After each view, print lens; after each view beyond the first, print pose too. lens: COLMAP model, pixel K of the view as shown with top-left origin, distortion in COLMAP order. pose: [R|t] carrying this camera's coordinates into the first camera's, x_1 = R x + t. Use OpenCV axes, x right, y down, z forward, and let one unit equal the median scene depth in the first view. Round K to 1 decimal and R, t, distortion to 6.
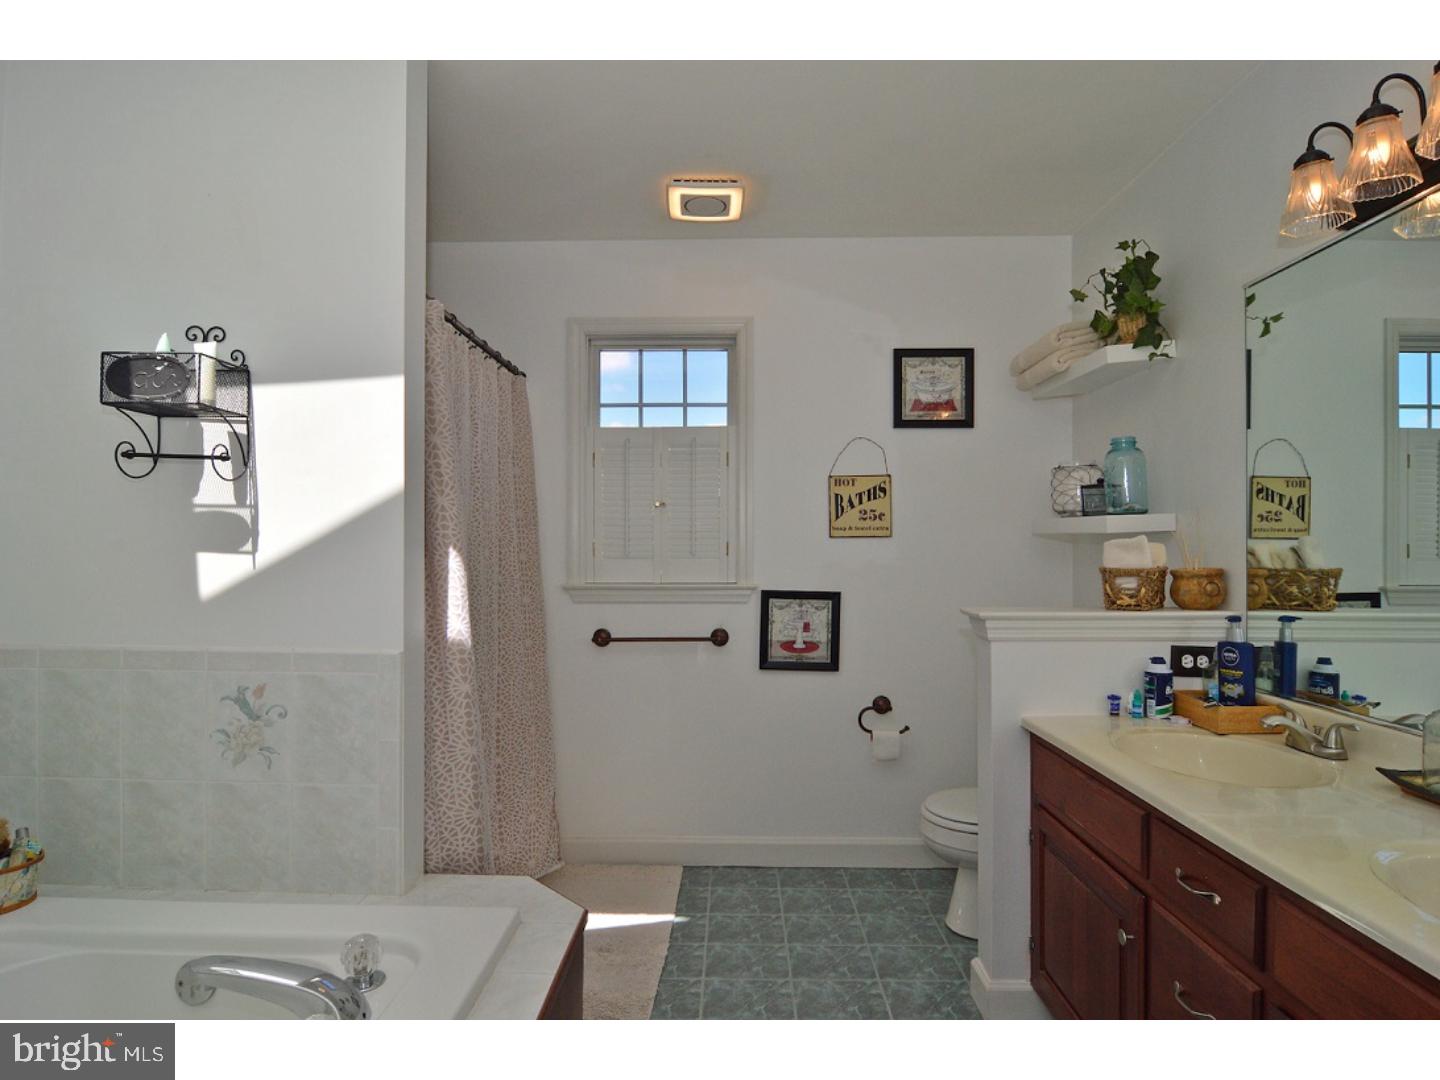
lens RADIAL K [[812.6, 0, 720.0], [0, 812.6, 540.0], [0, 0, 1]] dist [-0.007496, -0.003973]
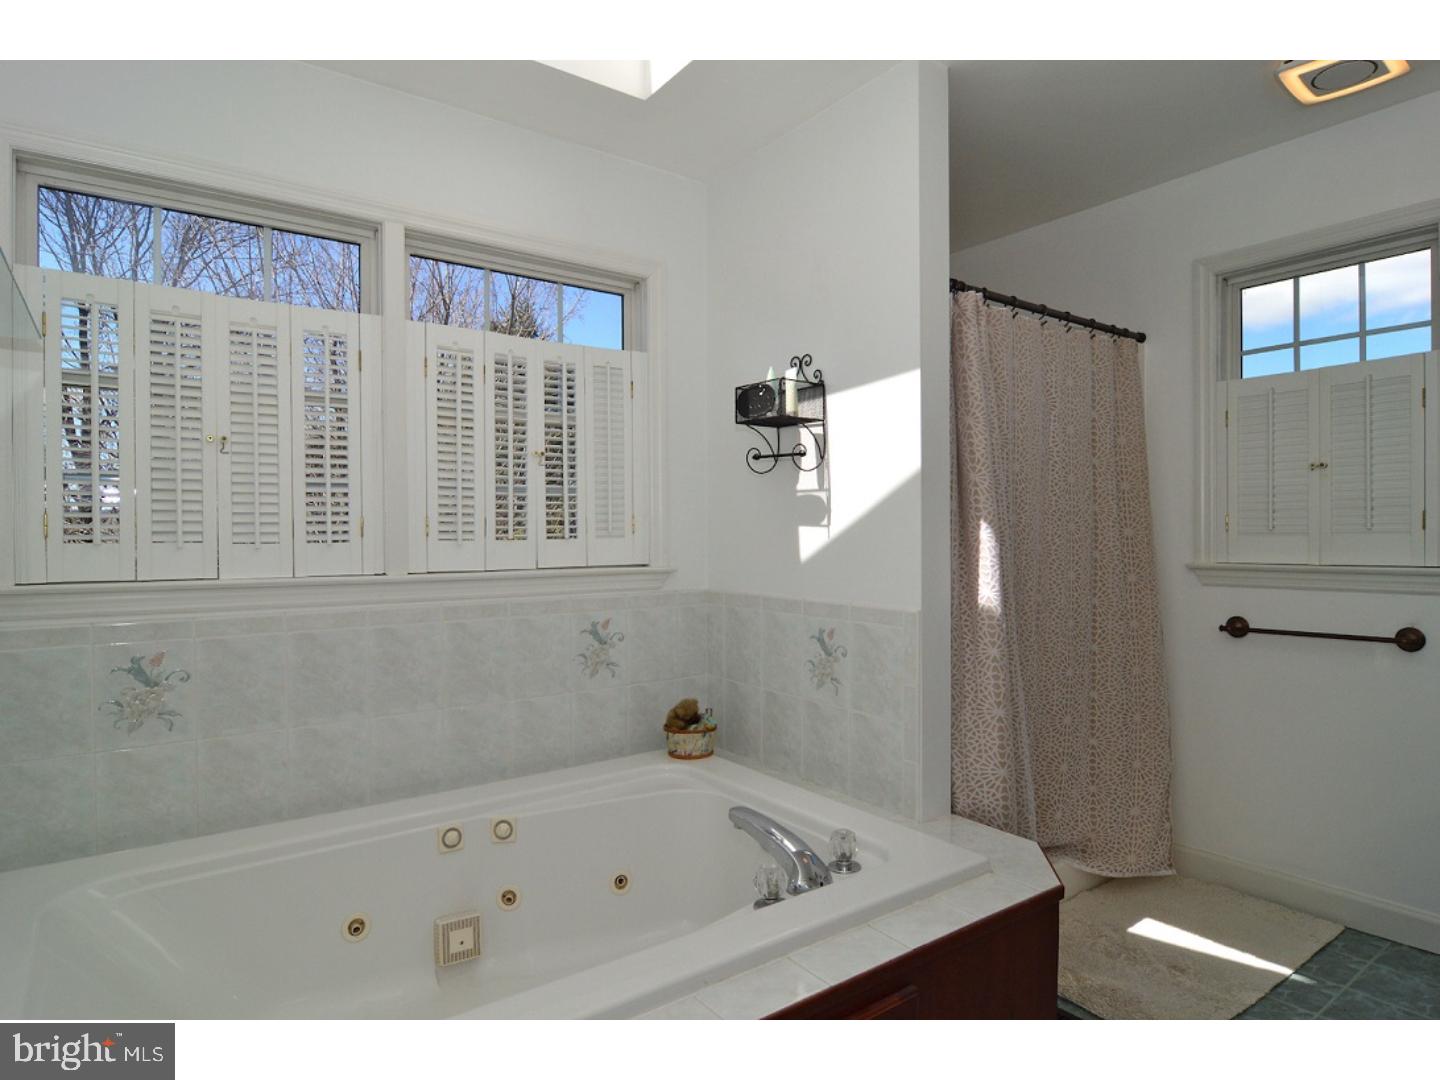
lens RADIAL K [[844.8, 0, 720.0], [0, 844.8, 540.0], [0, 0, 1]] dist [-0.003944, -0.004033]
pose [[0.597574, 0.000365, -0.801814, 0.370637], [0.012321, 0.999878, 0.009637, 0.021551], [0.801719, -0.015638, 0.597496, 0.058891]]
